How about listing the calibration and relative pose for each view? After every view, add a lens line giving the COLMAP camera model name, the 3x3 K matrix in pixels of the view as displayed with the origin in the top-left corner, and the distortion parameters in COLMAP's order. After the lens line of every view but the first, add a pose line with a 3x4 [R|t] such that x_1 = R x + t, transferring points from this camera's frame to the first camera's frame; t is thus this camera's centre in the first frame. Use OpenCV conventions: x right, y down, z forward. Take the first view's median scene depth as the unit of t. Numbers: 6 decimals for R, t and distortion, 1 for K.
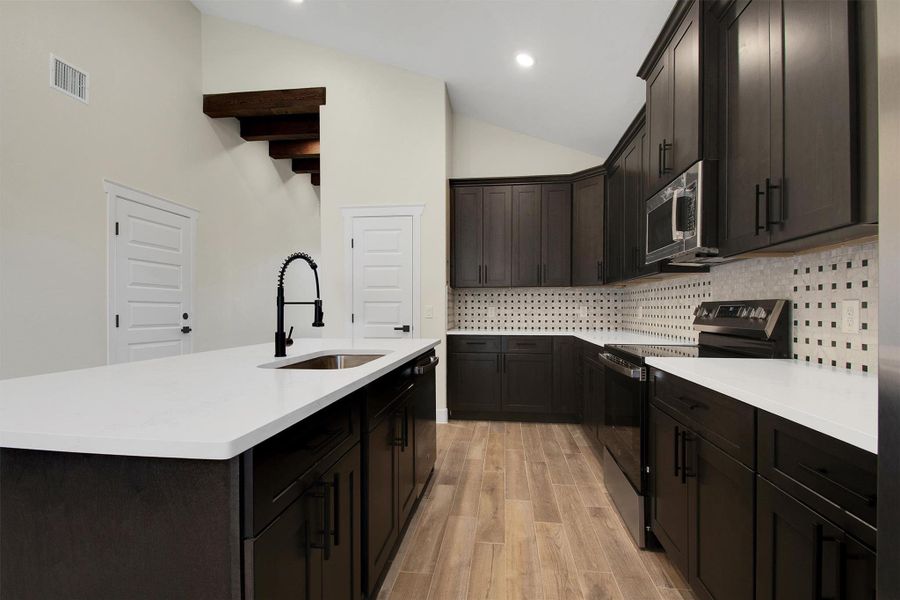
lens RADIAL K [[423.0, 0, 461.8], [0, 423.0, 308.7], [0, 0, 1]] dist [0.001241, -0.000284]
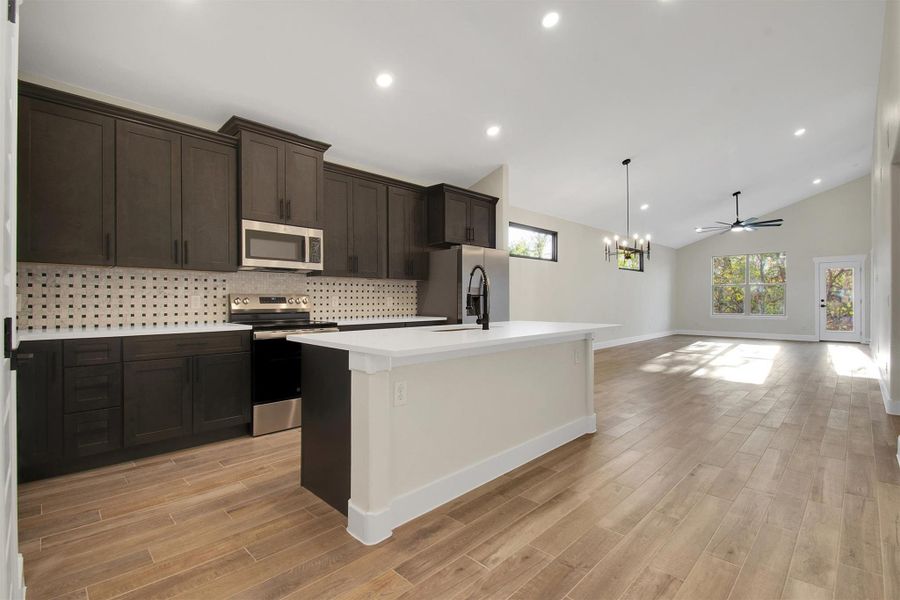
lens RADIAL K [[419.7, 0, 454.4], [0, 419.7, 284.7], [0, 0, 1]] dist [-0.000227, -0.000436]
pose [[-0.787638, 0.026646, 0.615562, -0.926678], [0.001833, 0.999161, -0.040906, 0.013649], [-0.616136, -0.031091, -0.787026, 1.659790]]
